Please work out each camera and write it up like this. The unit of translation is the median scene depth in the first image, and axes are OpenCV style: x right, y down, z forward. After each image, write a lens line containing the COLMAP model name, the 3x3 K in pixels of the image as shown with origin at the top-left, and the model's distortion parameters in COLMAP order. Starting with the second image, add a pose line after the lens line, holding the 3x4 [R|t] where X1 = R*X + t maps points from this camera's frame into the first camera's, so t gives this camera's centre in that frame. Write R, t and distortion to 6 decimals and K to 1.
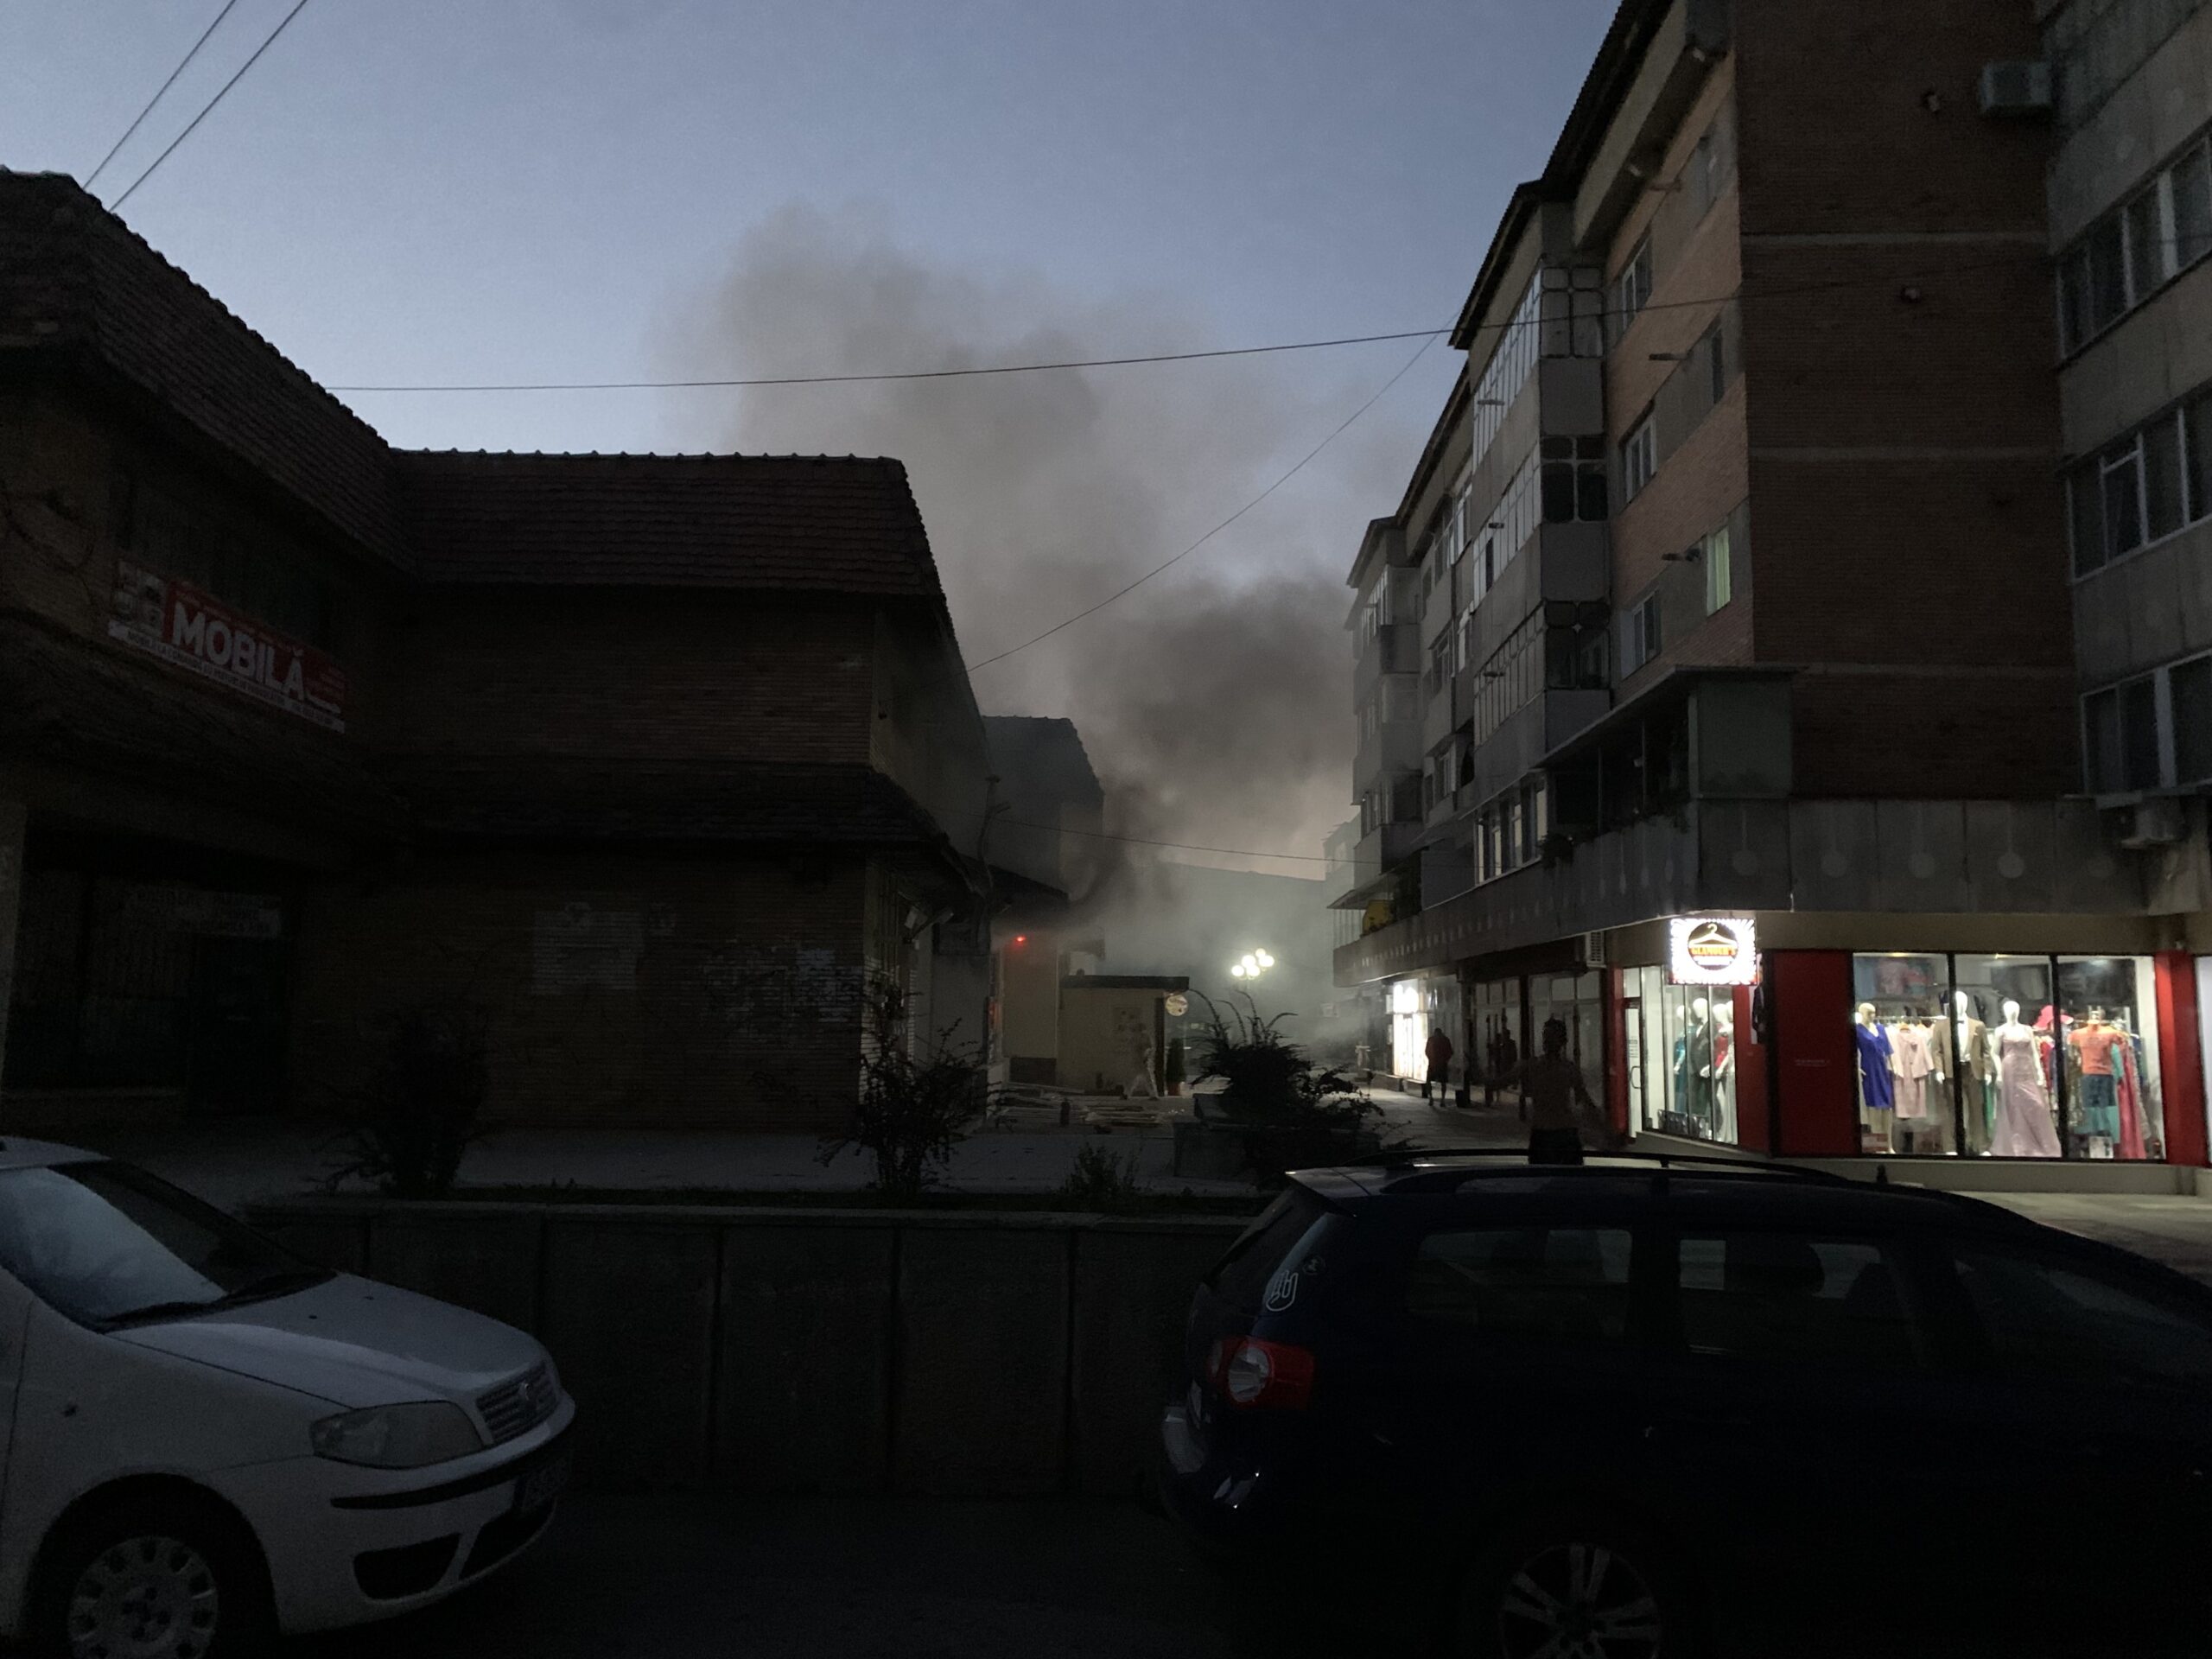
lens RADIAL K [[1698.9, 0, 1097.1], [0, 1698.9, 831.5], [0, 0, 1]] dist [0.032251, -0.019017]
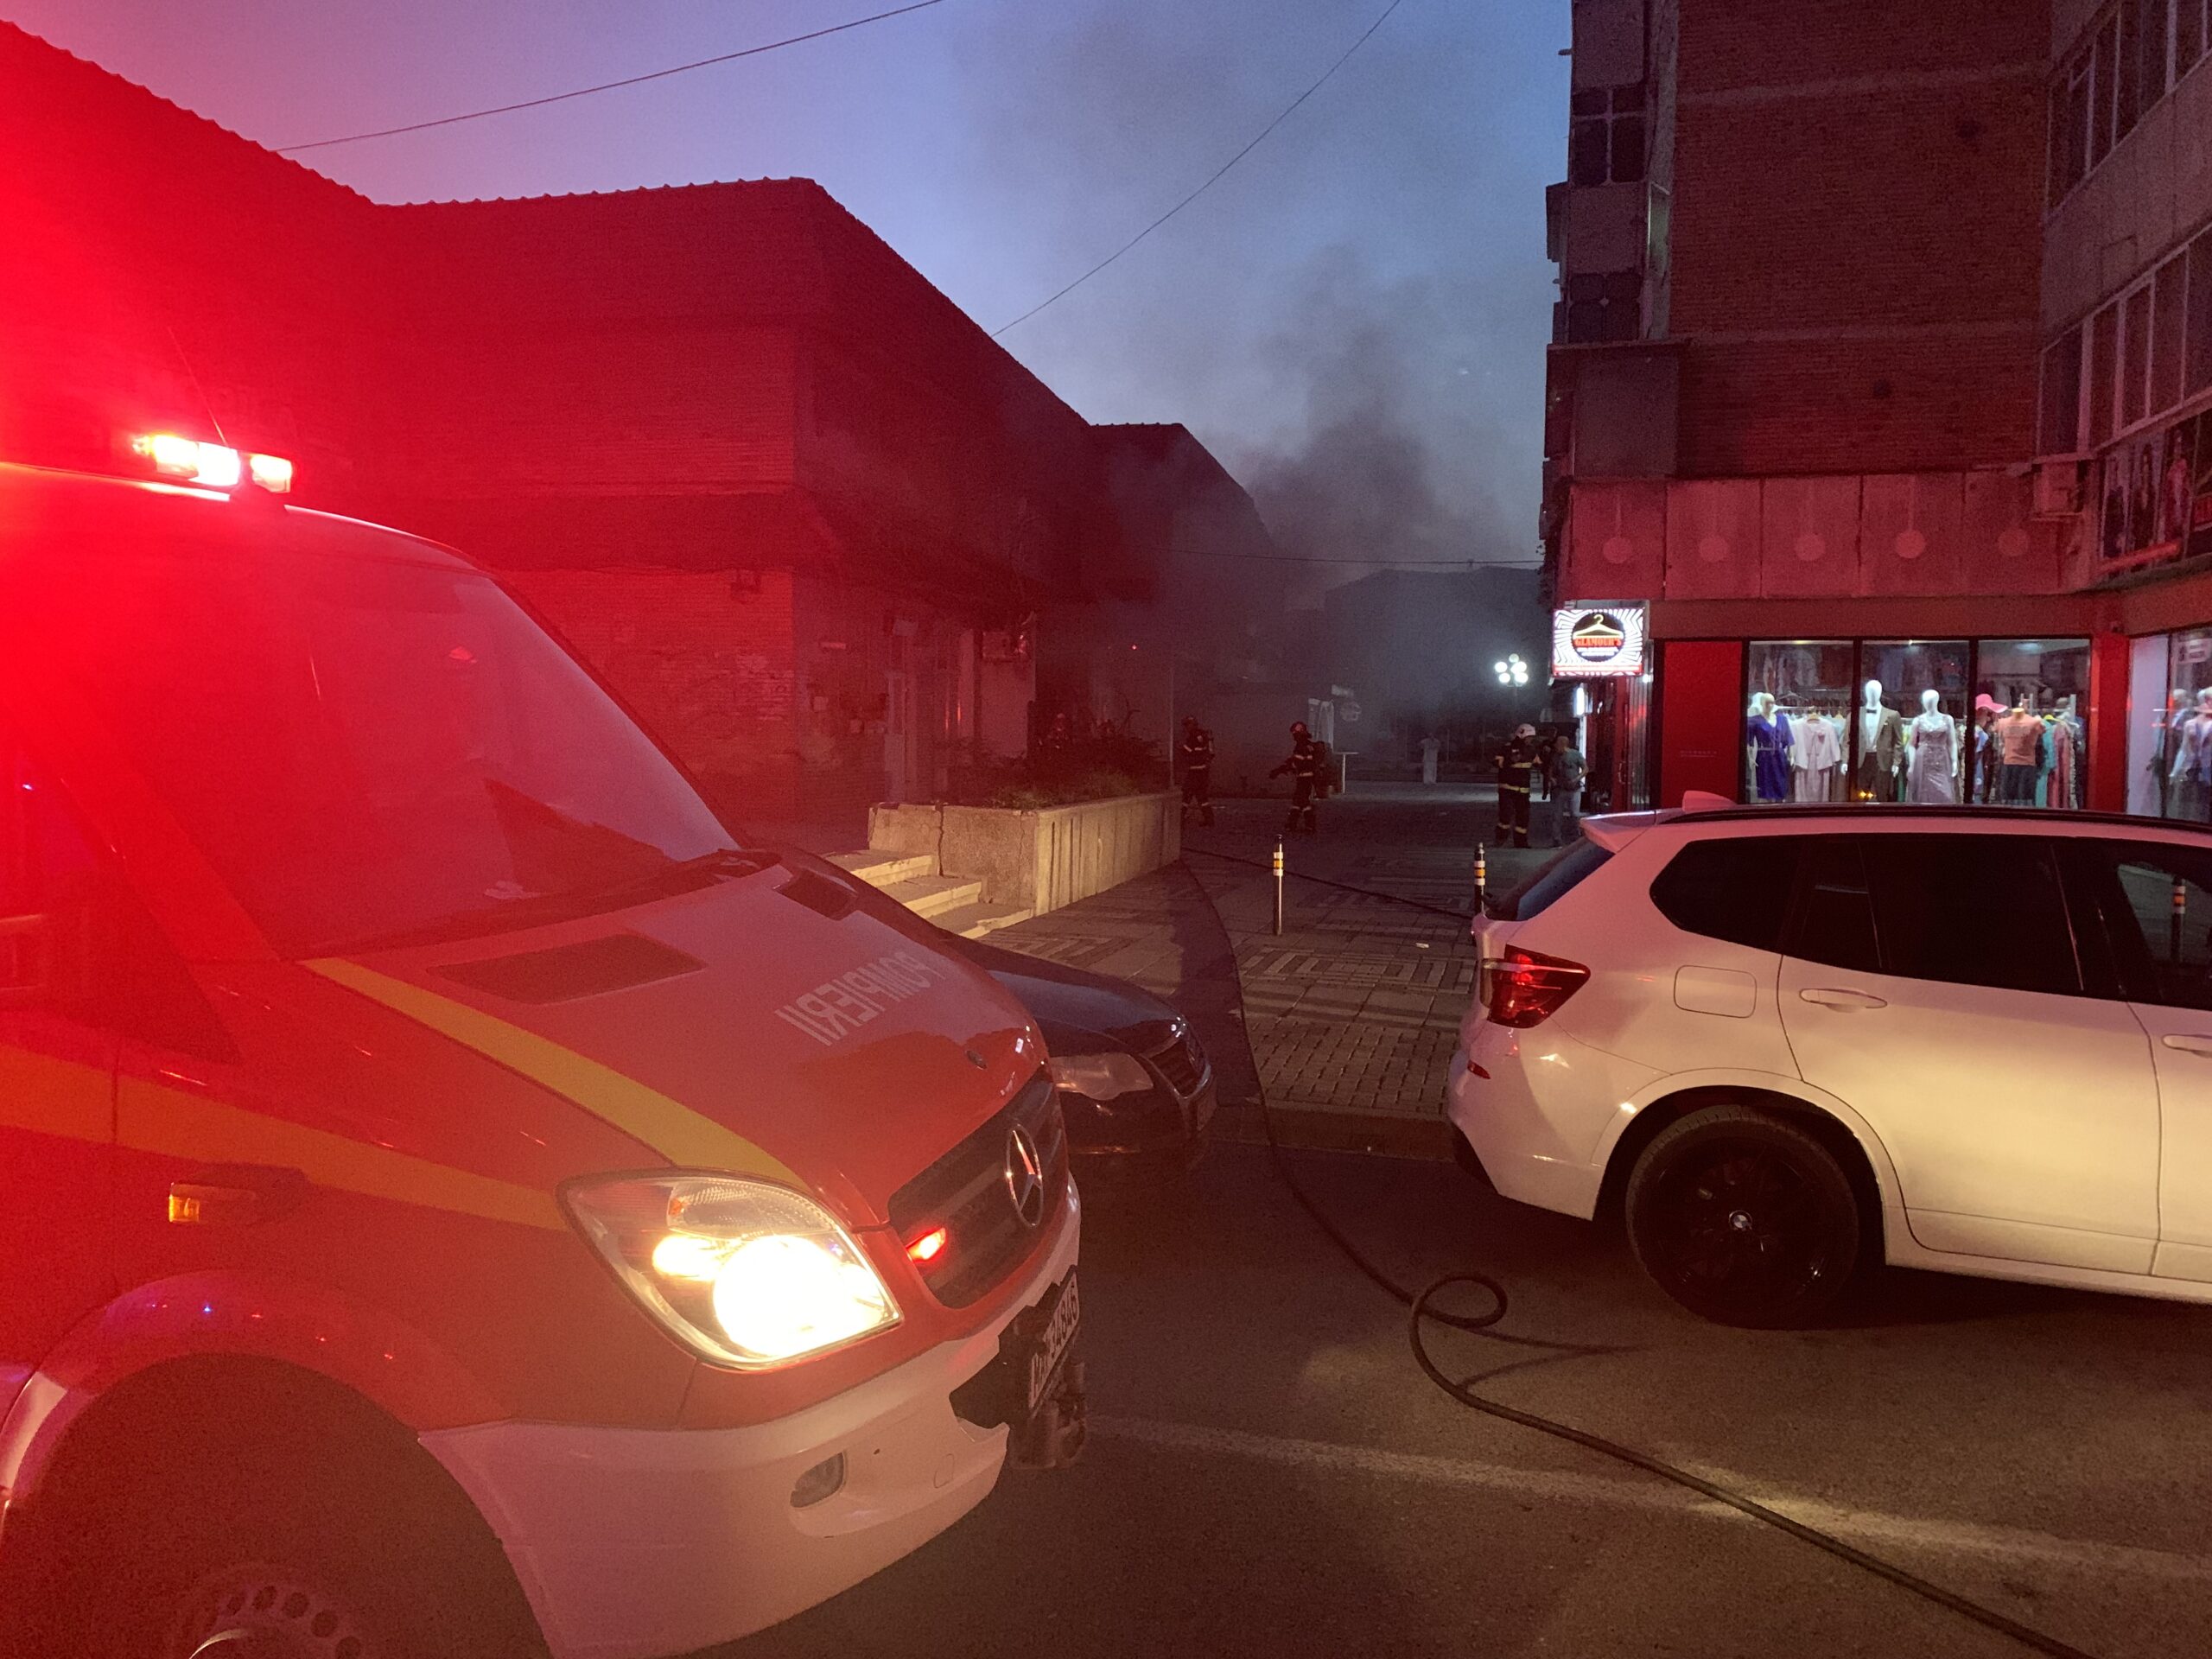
lens RADIAL K [[1698.9, 0, 1097.1], [0, 1698.9, 831.5], [0, 0, 1]] dist [0.032251, -0.019017]
pose [[0.973753, 0.009182, -0.227422, 0.301149], [0.029015, 0.986027, 0.164042, 0.007884], [0.225750, -0.166335, 0.959880, -0.027915]]
